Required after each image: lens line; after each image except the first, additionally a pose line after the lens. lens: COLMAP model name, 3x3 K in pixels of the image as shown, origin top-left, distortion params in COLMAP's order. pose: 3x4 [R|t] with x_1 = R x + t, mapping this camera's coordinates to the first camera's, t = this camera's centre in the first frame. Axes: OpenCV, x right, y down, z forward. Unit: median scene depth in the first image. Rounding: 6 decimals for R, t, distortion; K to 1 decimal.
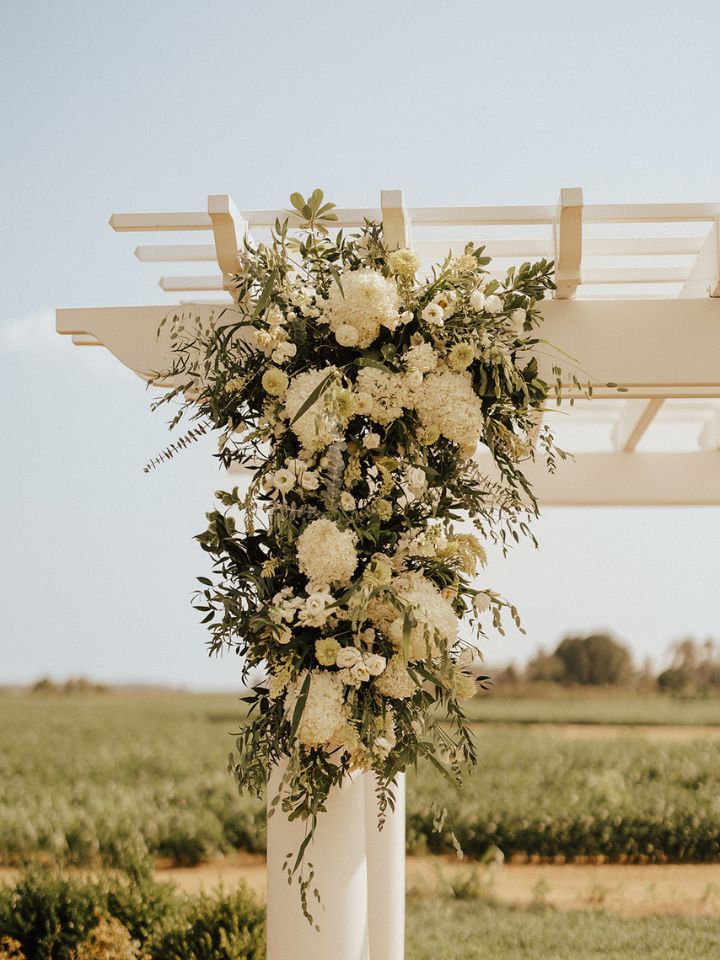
lens RADIAL K [[1785.6, 0, 359.8], [0, 1785.6, 481.4], [0, 0, 1]] dist [0.005393, 0.000000]
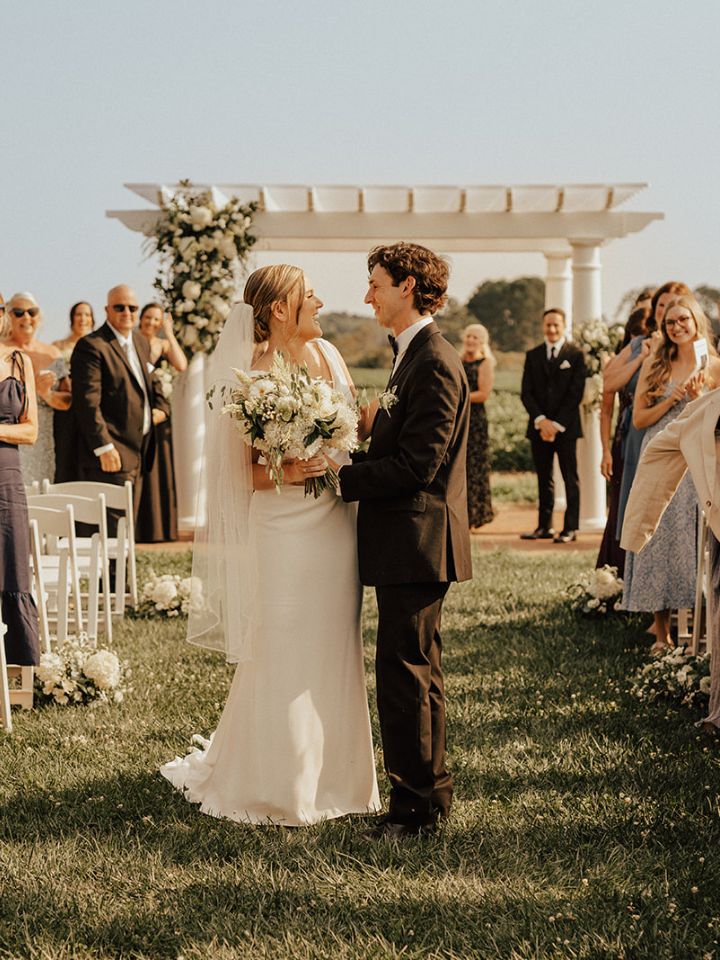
lens RADIAL K [[2541.7, 0, 362.0], [0, 2541.7, 481.1], [0, 0, 1]] dist [0.021982, 0.000000]
pose [[0.998244, -0.000036, 0.059241, 0.019866], [-0.009695, 0.986417, 0.163972, -0.401049], [-0.058442, -0.164258, 0.984685, -3.887736]]
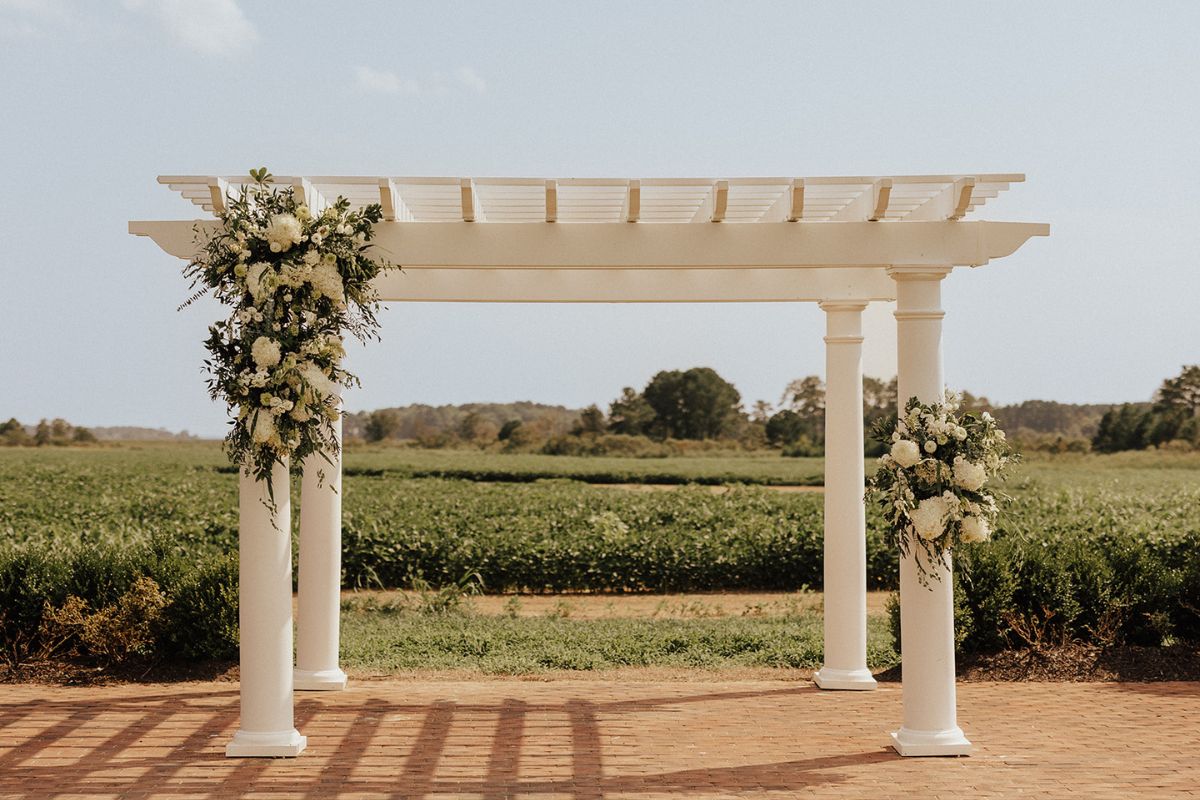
lens RADIAL K [[2294.8, 0, 598.9], [0, 2294.8, 397.7], [0, 0, 1]] dist [-0.065588, 0.000000]
pose [[0.996588, 0.000698, 0.082537, 0.144123], [-0.008655, 0.995335, 0.096092, -0.163116], [-0.082085, -0.096479, 0.991944, -1.648128]]
